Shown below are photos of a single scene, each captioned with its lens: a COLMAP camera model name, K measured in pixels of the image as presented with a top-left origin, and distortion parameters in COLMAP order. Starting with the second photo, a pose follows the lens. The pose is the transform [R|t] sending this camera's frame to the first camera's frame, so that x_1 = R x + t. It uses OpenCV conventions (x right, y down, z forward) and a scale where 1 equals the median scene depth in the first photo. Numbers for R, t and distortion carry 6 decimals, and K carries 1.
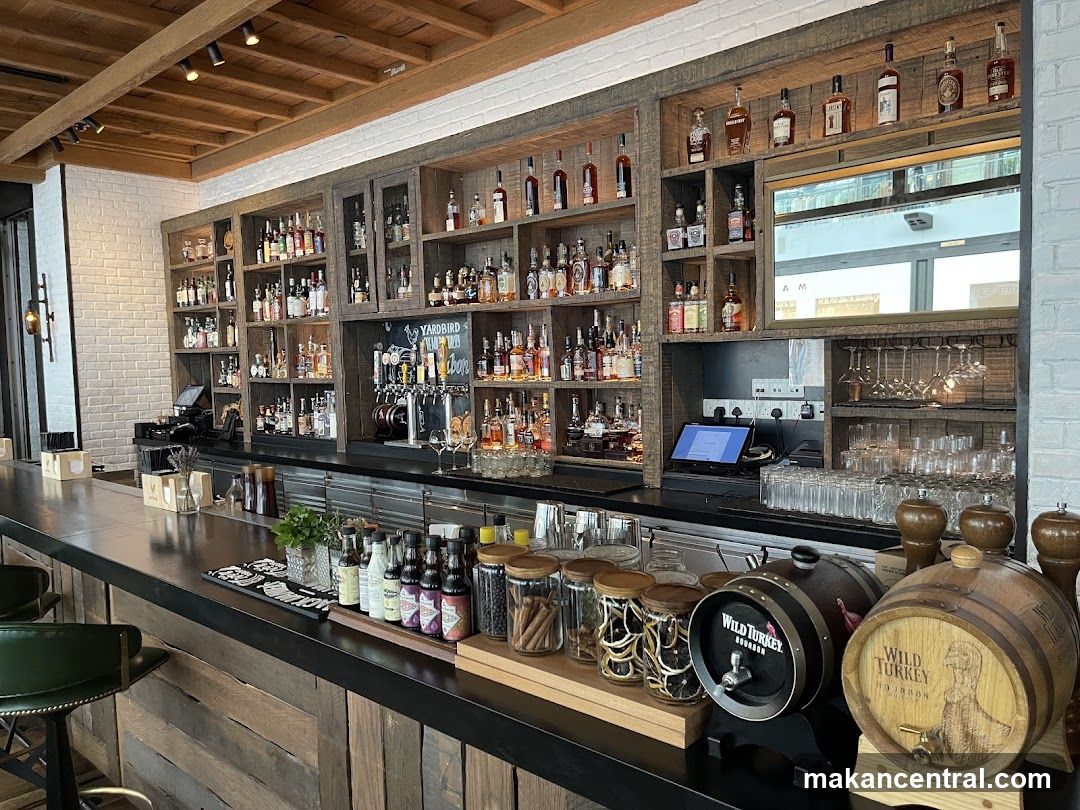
lens RADIAL K [[814.1, 0, 538.7], [0, 814.1, 403.0], [0, 0, 1]] dist [0.012228, 0.001565]
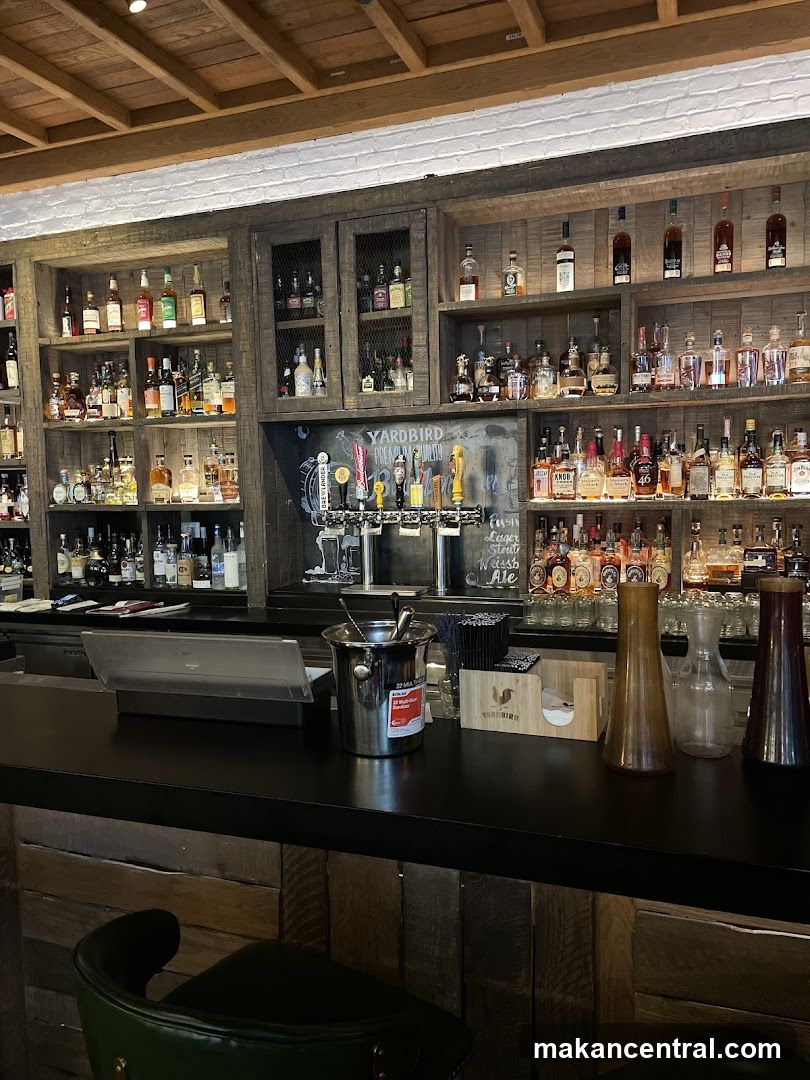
lens RADIAL K [[814.1, 0, 406.9], [0, 814.1, 543.8], [0, 0, 1]] dist [0.012228, 0.001565]
pose [[0.921450, -0.027078, 0.387553, -0.407098], [0.022179, 0.999608, 0.017111, -0.003830], [-0.387864, -0.007171, 0.921689, 0.301823]]
